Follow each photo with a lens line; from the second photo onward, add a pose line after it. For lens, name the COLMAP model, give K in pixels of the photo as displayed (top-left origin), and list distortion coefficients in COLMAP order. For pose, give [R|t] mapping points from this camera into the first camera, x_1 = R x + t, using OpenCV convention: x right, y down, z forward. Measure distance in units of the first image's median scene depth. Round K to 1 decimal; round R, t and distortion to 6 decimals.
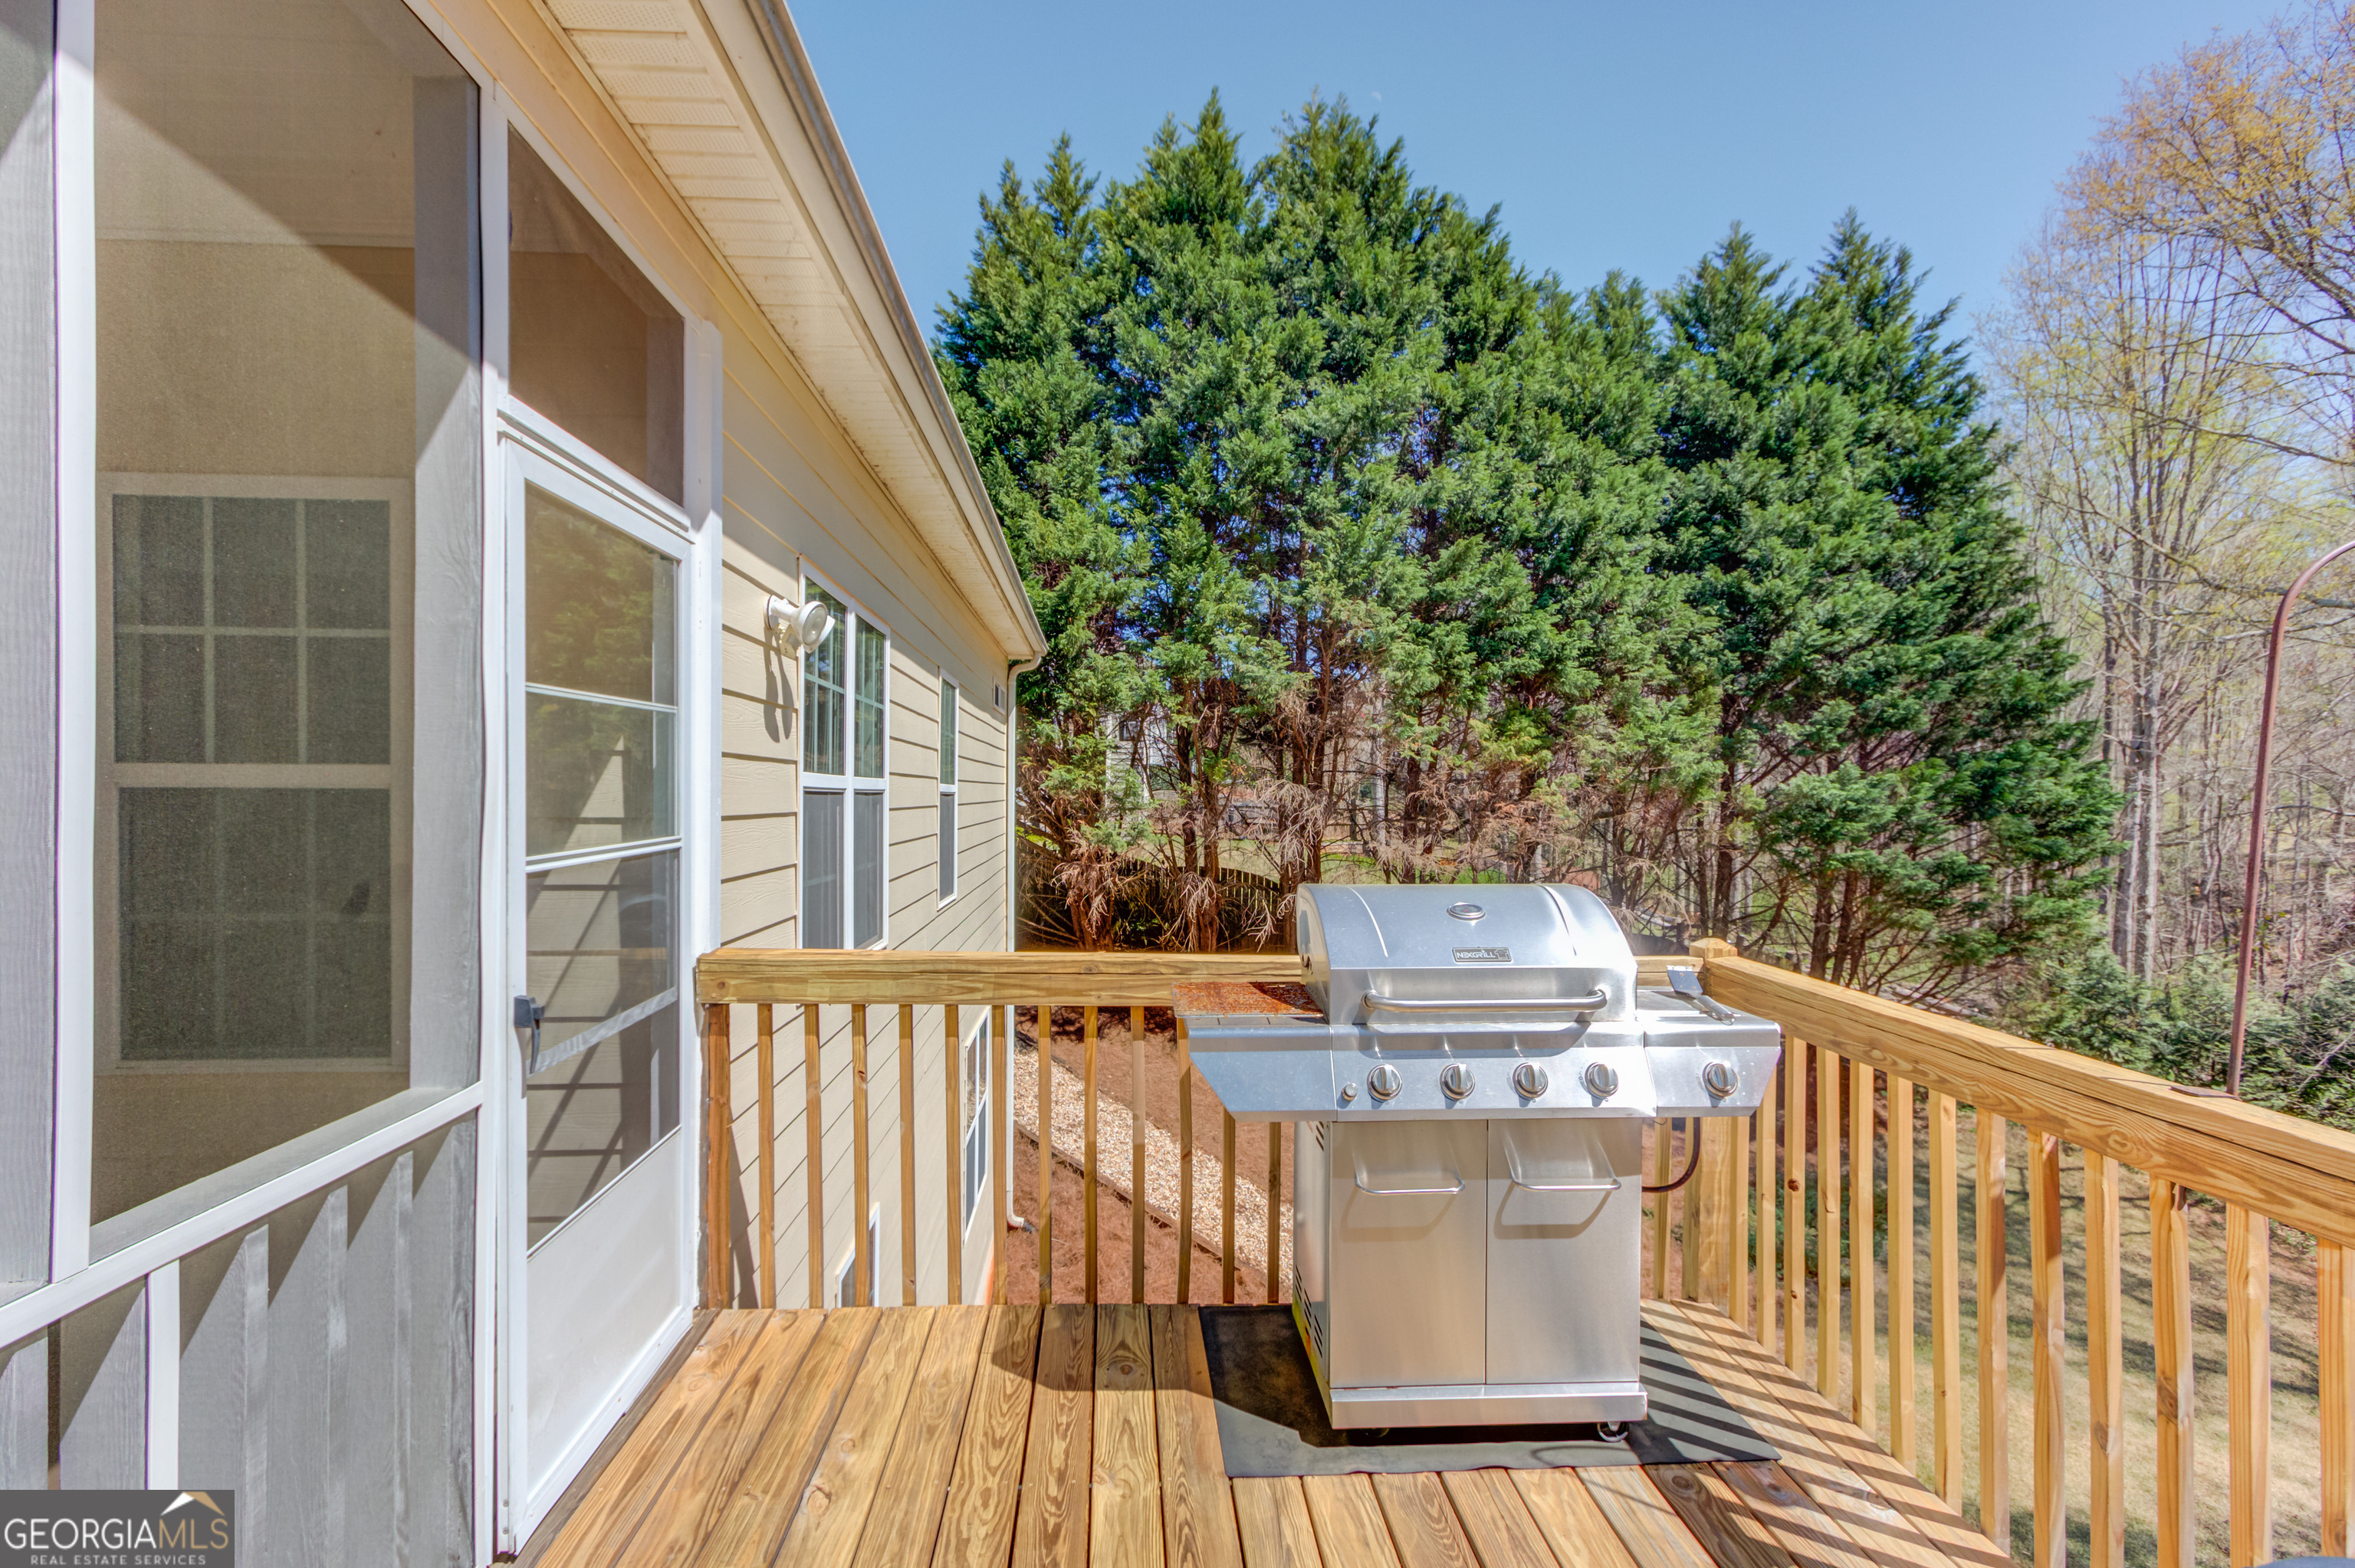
lens RADIAL K [[1122.1, 0, 1204.2], [0, 1122.1, 831.4], [0, 0, 1]] dist [-0.013629, 0.007277]
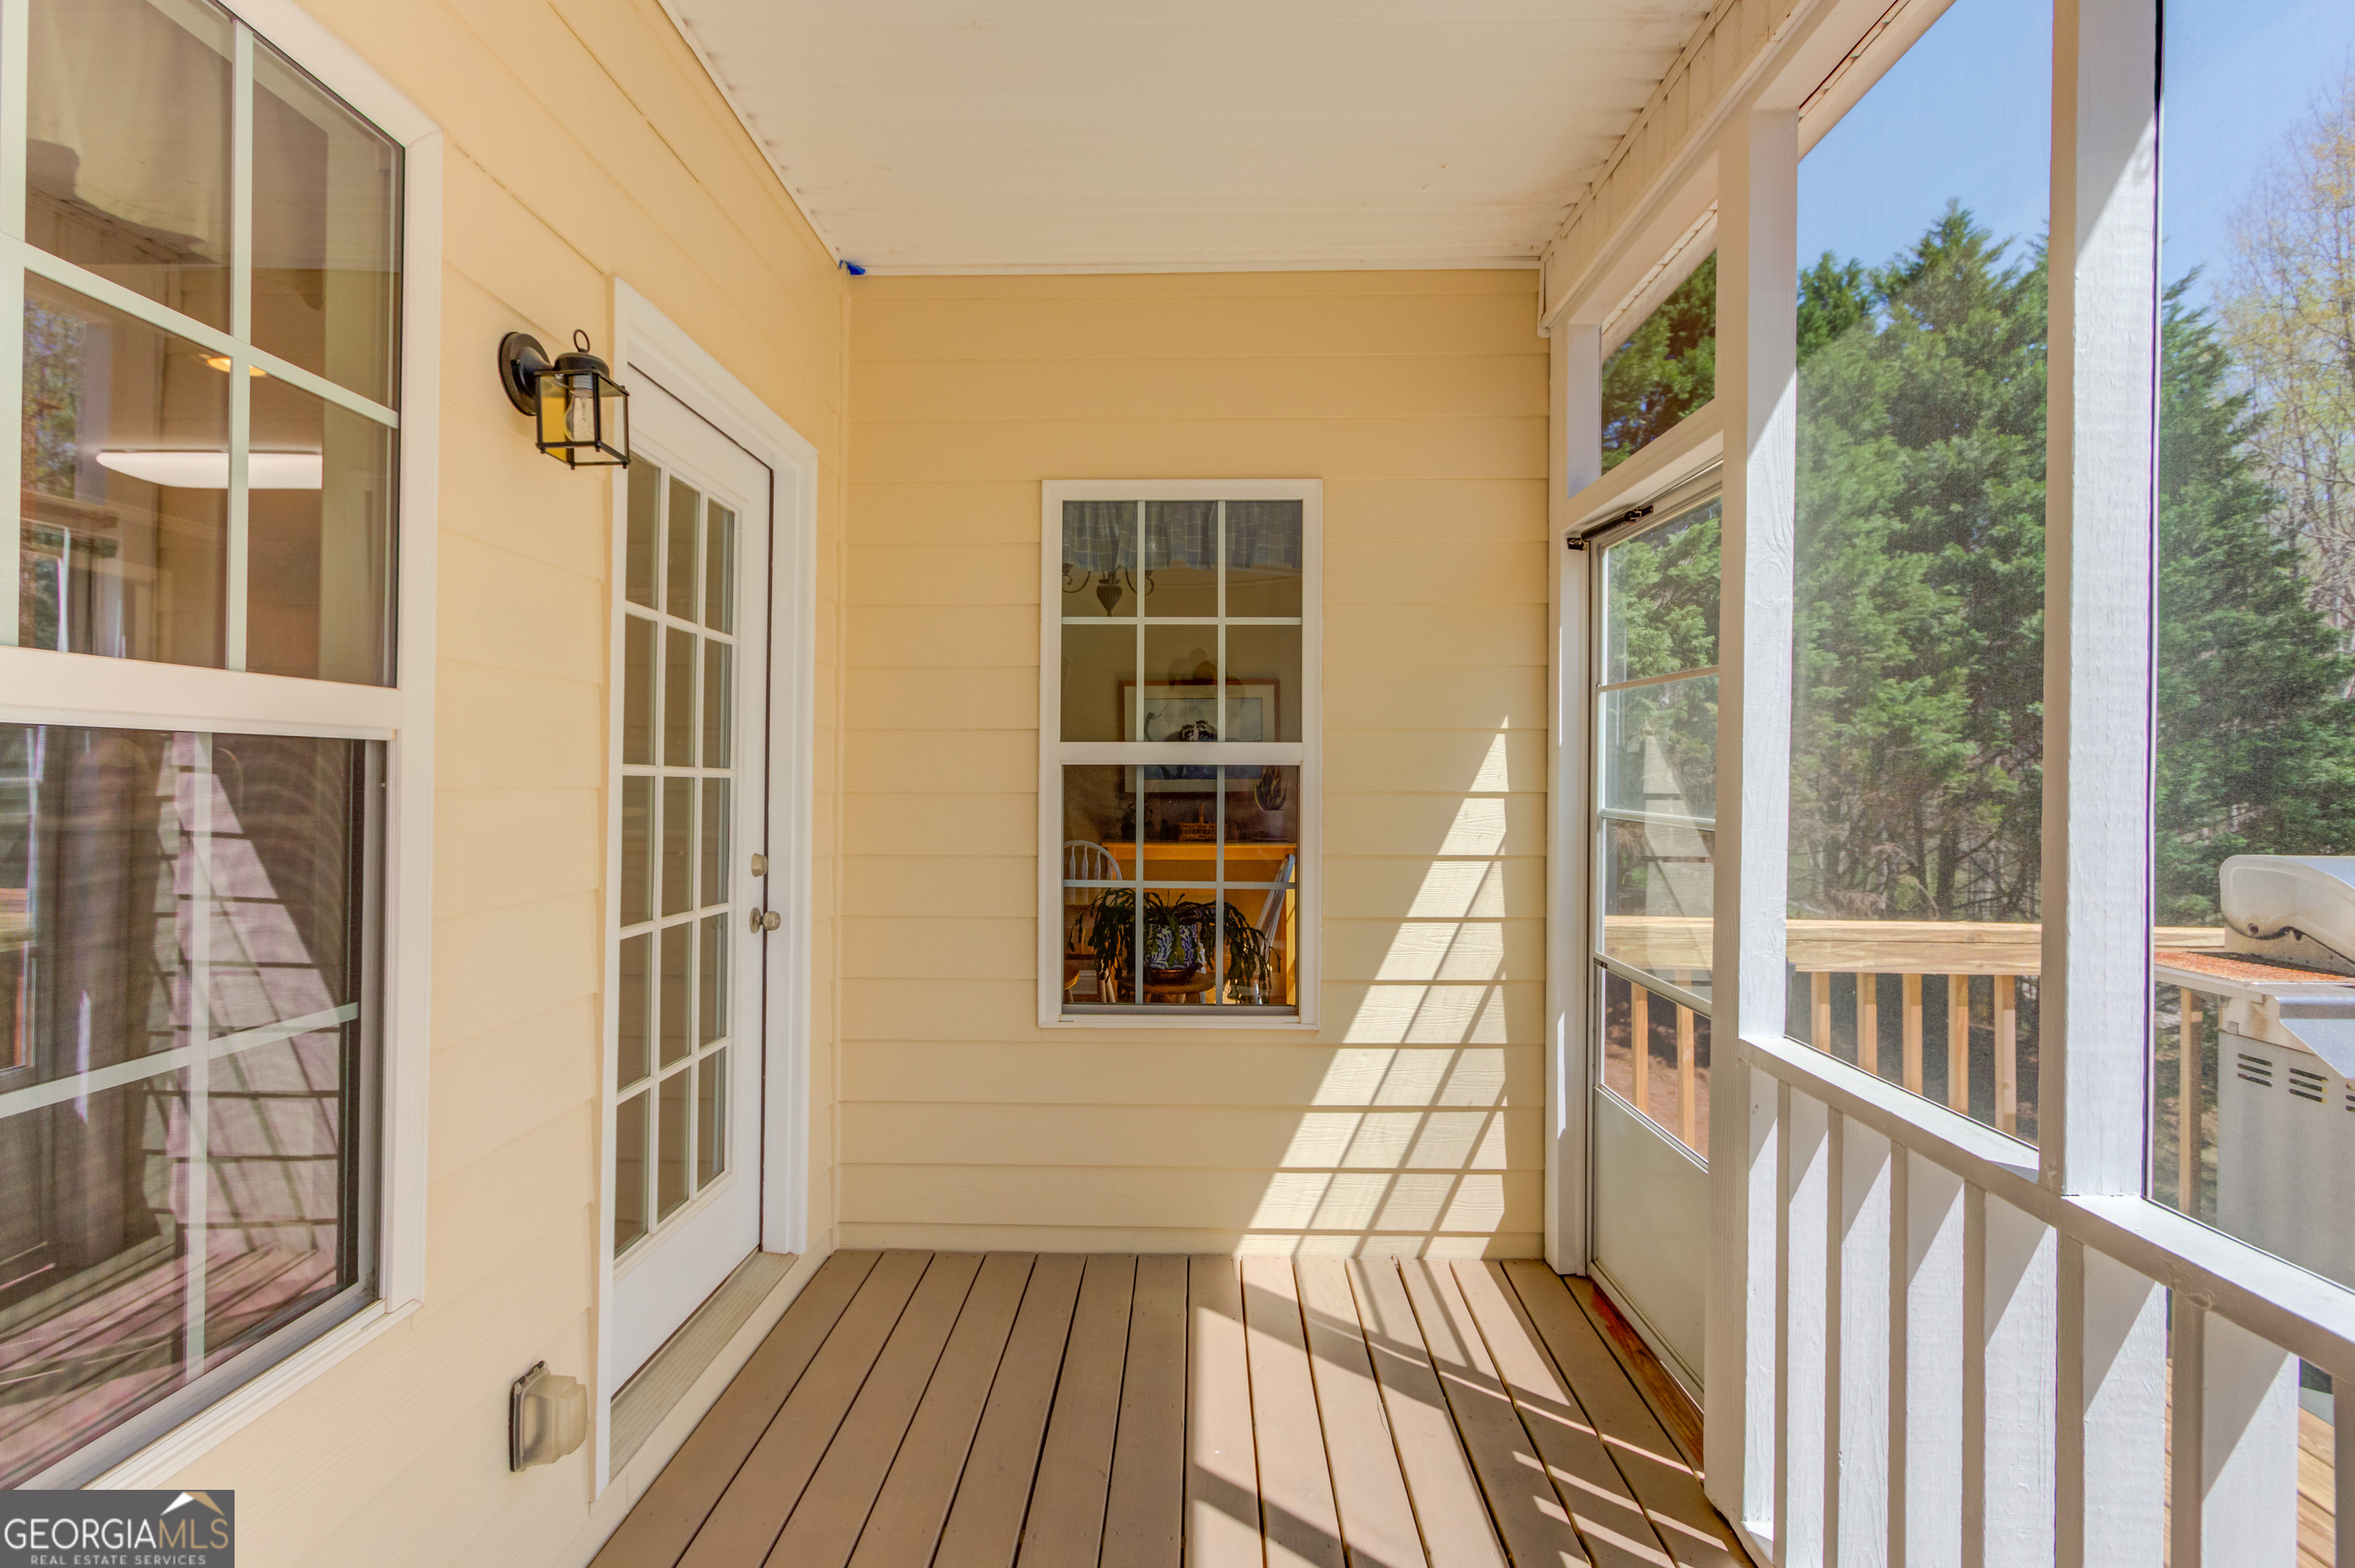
lens RADIAL K [[1122.1, 0, 1180.8], [0, 1122.1, 780.6], [0, 0, 1]] dist [-0.013629, 0.007277]
pose [[0.997568, -0.005619, -0.069466, -0.155433], [0.003140, 0.999356, -0.035755, 0.002874], [0.069622, 0.035450, 0.996943, -0.017319]]
